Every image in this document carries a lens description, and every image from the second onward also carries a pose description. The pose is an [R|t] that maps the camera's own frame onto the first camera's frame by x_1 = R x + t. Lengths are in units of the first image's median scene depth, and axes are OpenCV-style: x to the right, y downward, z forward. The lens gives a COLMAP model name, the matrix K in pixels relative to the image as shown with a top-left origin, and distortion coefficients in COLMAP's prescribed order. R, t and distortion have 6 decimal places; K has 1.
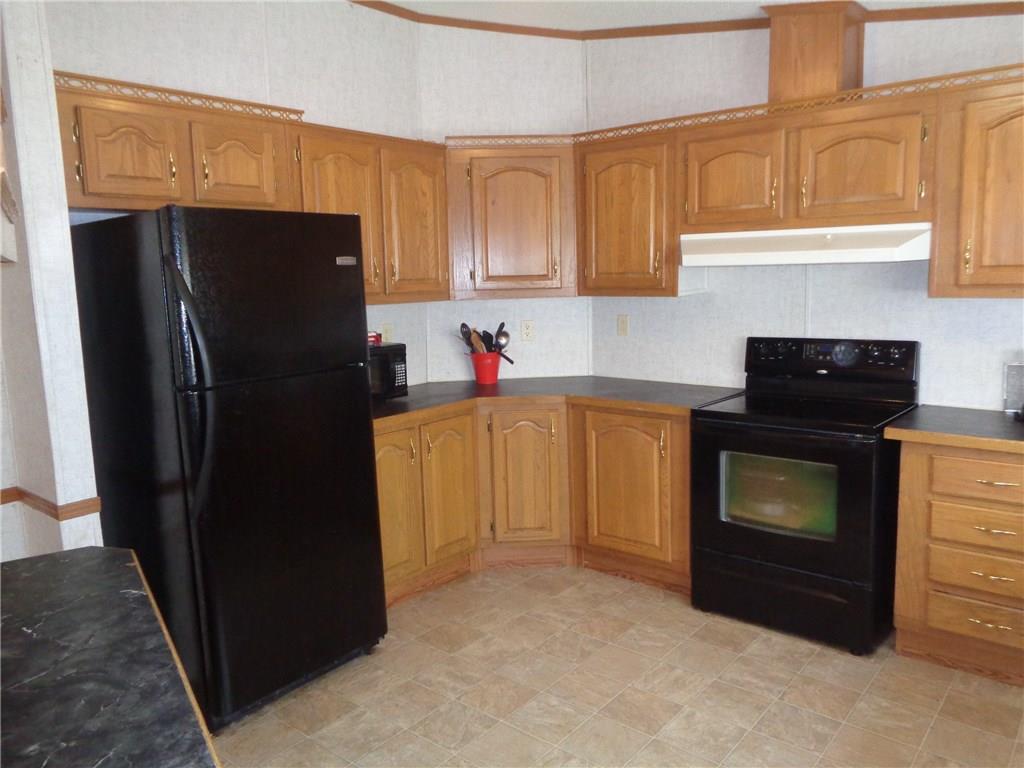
lens RADIAL K [[771.0, 0, 514.7], [0, 771.0, 384.2], [0, 0, 1]] dist [0.001136, 0.001355]
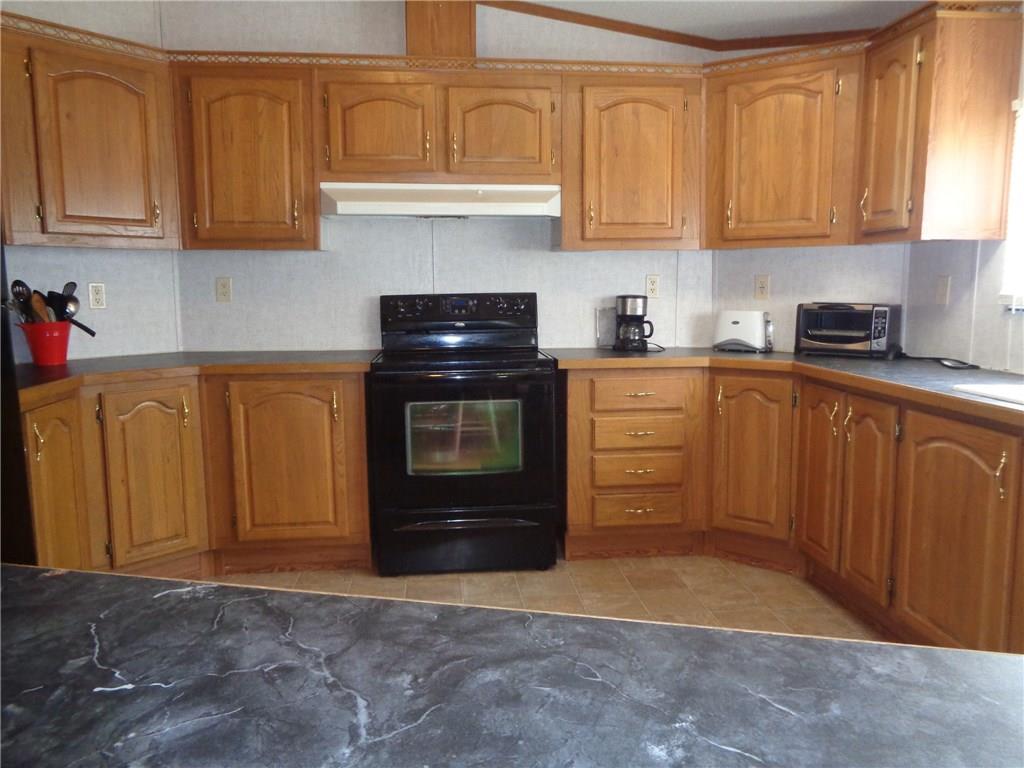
lens RADIAL K [[771.0, 0, 512.5], [0, 771.0, 382.8], [0, 0, 1]] dist [0.001136, 0.001355]
pose [[0.699349, -0.068096, 0.711529, -0.304172], [0.093339, 0.995628, 0.003544, 0.065176], [-0.708660, 0.063935, 0.702648, 0.205852]]
